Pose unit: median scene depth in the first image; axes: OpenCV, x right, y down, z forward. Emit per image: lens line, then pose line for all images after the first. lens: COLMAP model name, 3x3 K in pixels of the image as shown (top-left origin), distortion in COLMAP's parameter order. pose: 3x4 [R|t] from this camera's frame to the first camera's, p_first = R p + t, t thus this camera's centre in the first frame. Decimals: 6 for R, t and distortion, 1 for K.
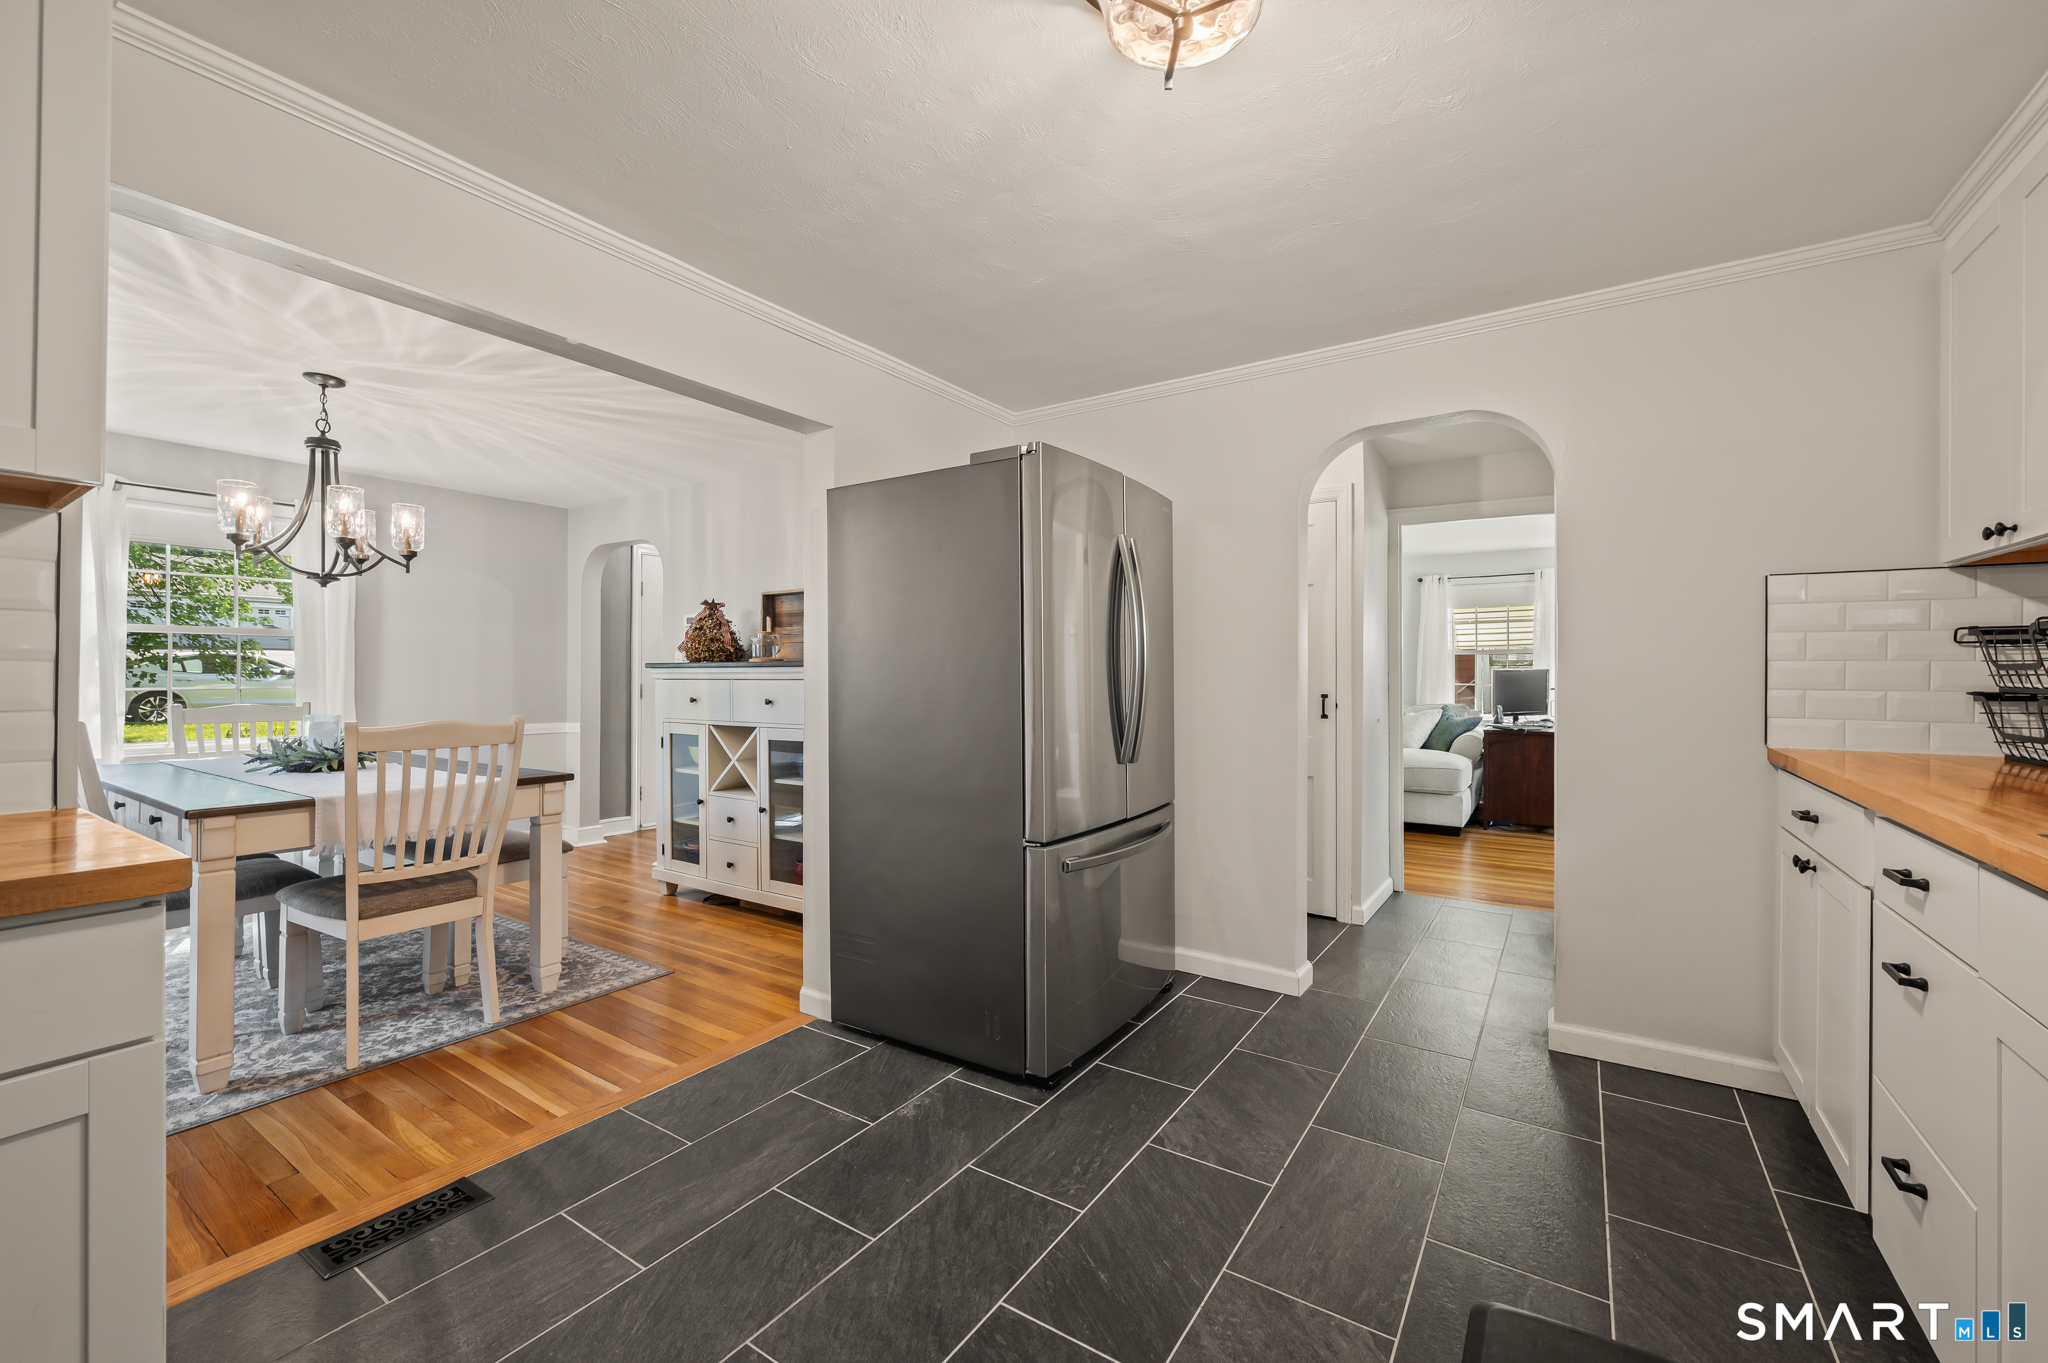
lens RADIAL K [[807.4, 0, 1049.4], [0, 807.4, 663.1], [0, 0, 1]] dist [-0.000269, -0.000017]
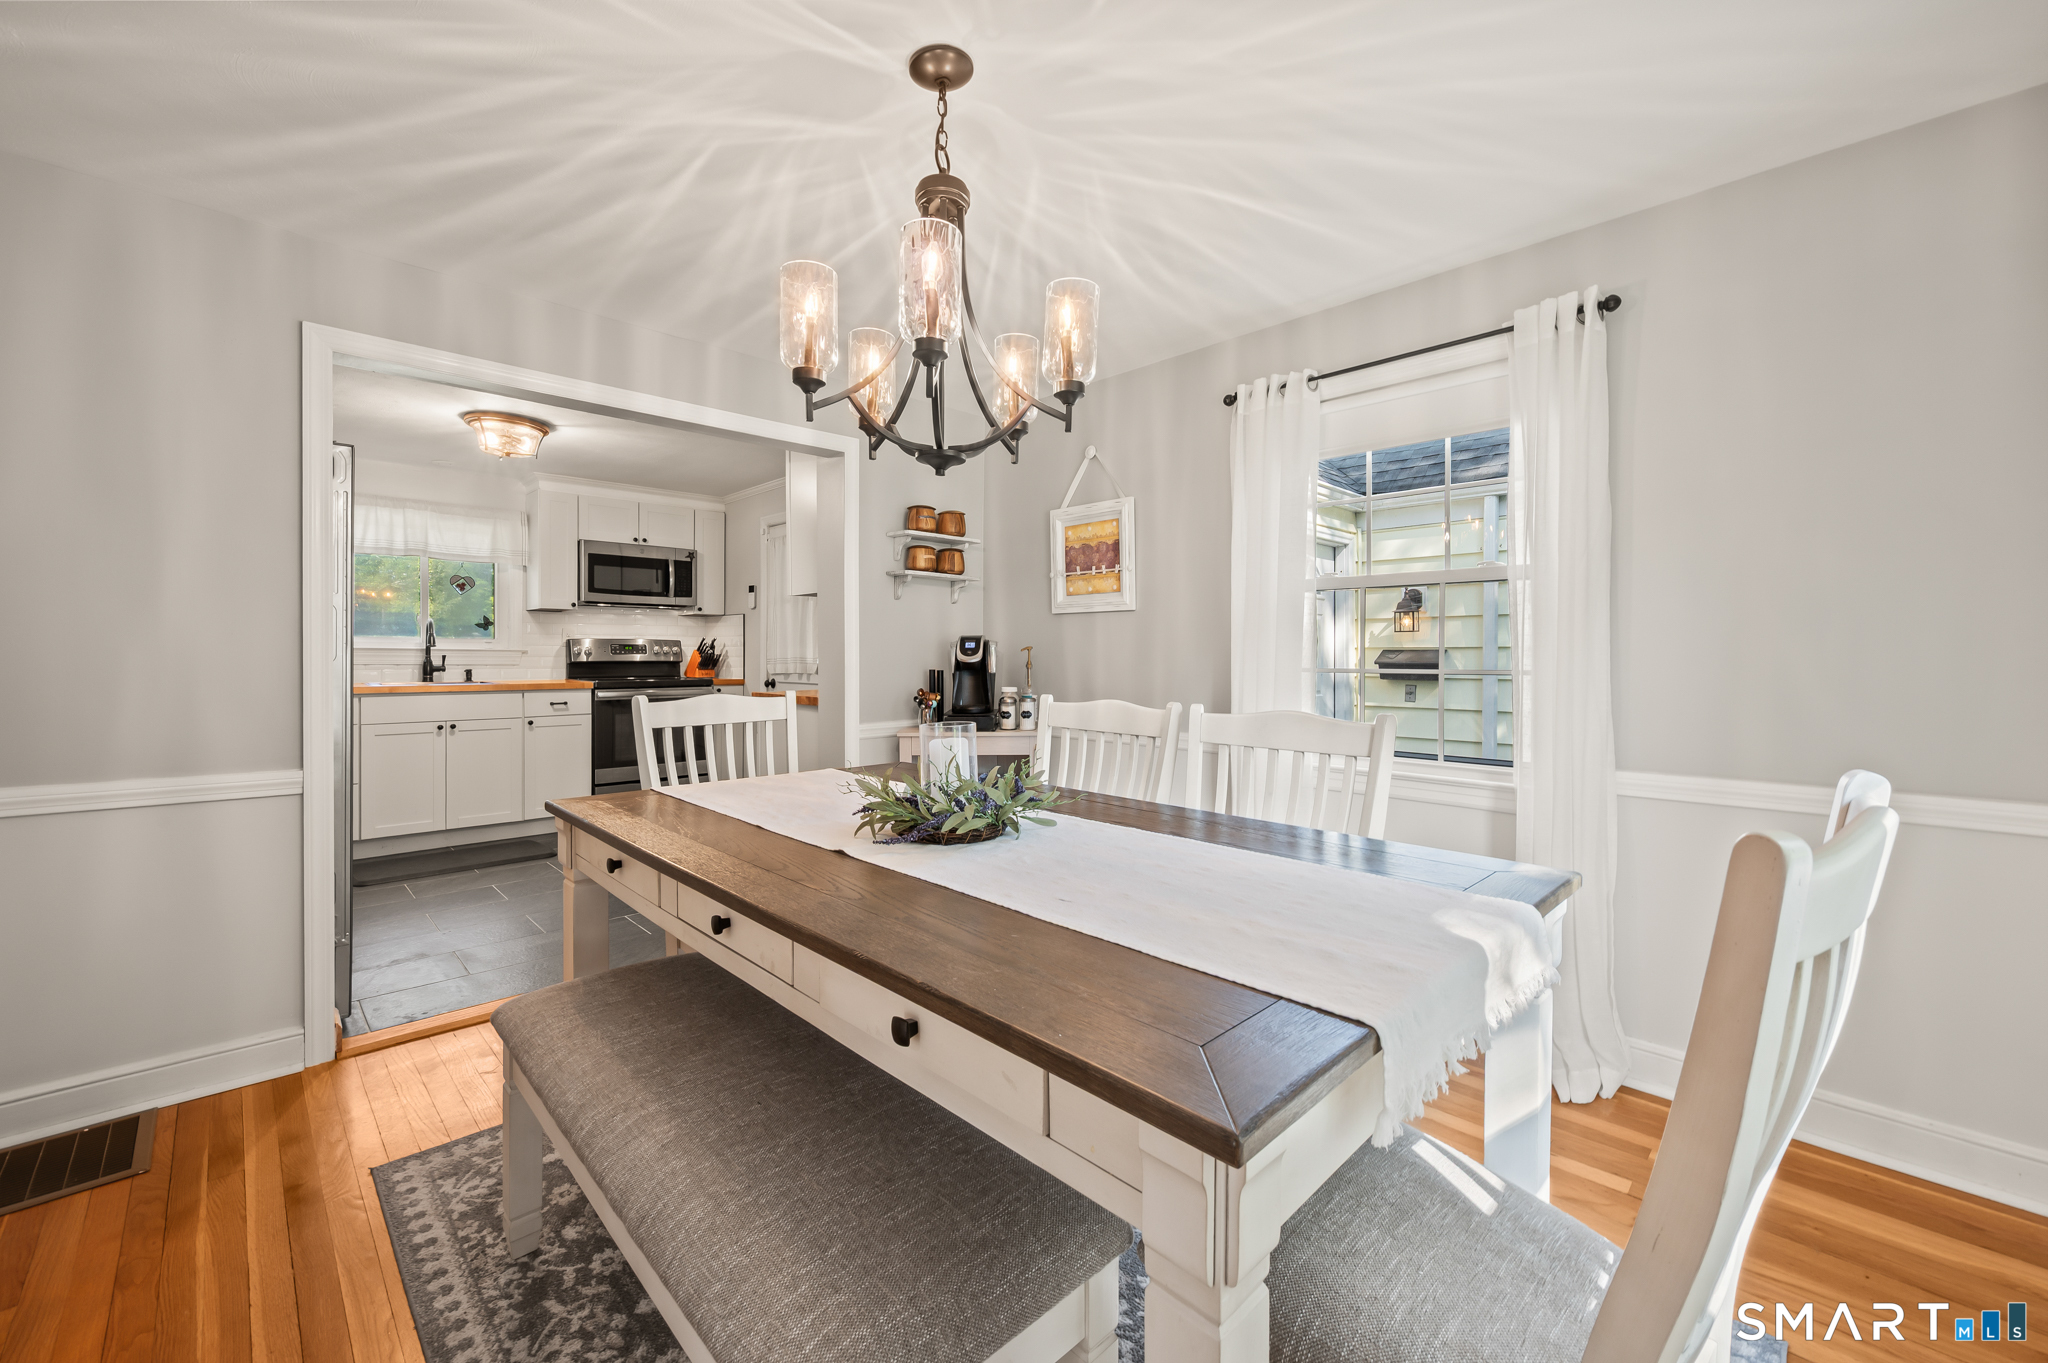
lens RADIAL K [[807.4, 0, 1049.4], [0, 807.4, 663.1], [0, 0, 1]] dist [-0.000269, -0.000017]
pose [[-0.976715, -0.000554, 0.214539, -1.075067], [-0.001132, 0.999996, -0.002572, 0.026651], [-0.214537, -0.002755, -0.976712, 1.484555]]
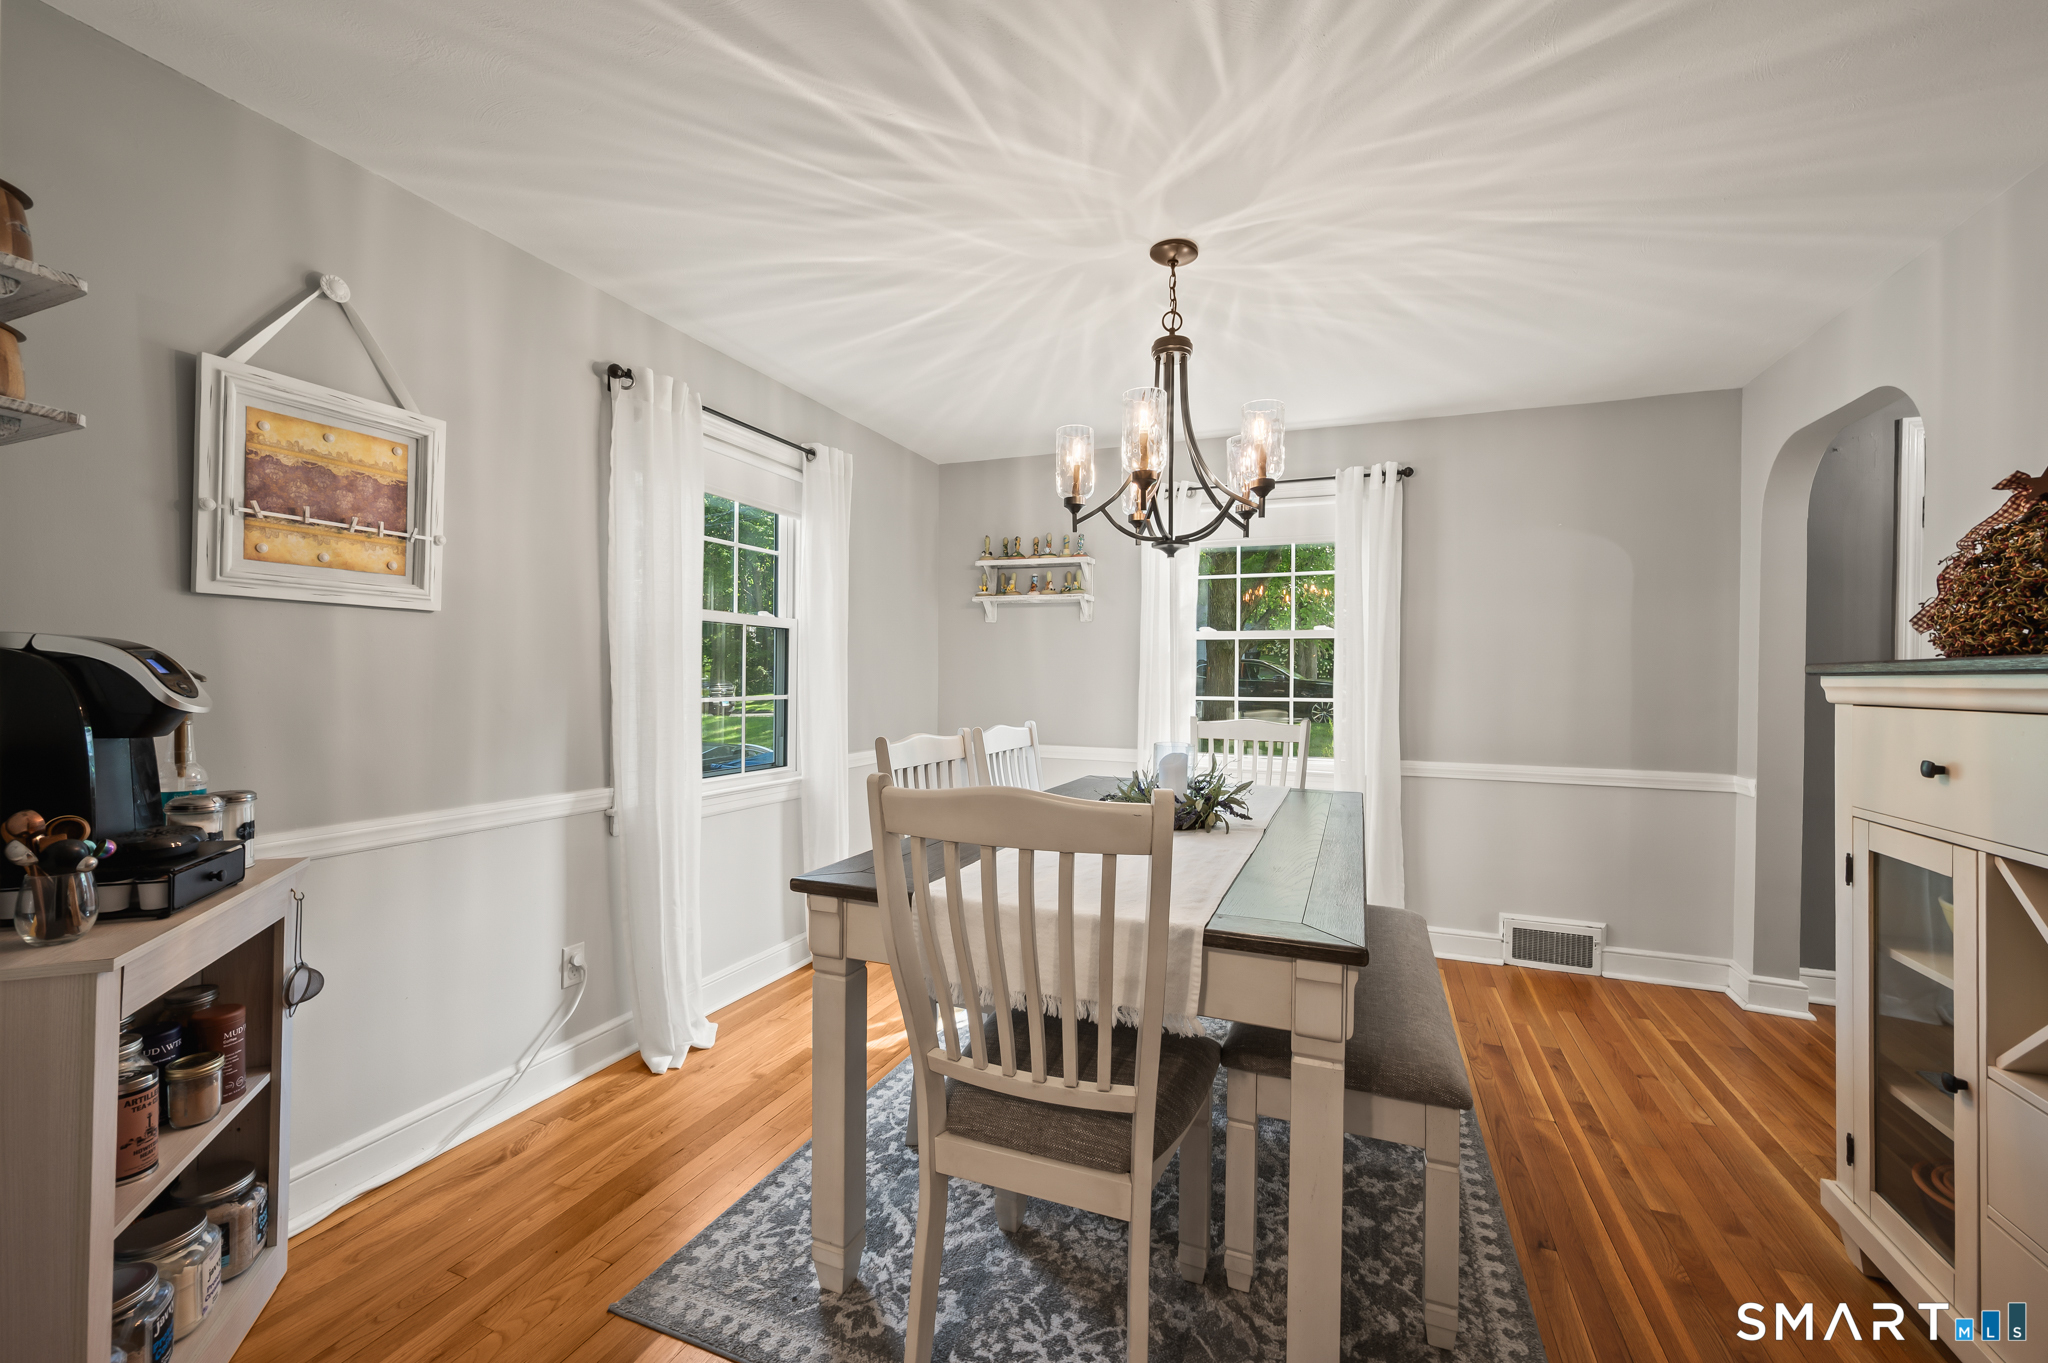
lens RADIAL K [[838.9, 0, 1024.0], [0, 838.9, 681.5], [0, 0, 1]] dist [-0.002044, -0.000209]
pose [[0.183929, 0.005503, -0.982924, -0.222496], [0.005278, 0.999964, 0.006586, 0.006203], [0.982925, -0.006399, 0.183893, 0.744500]]
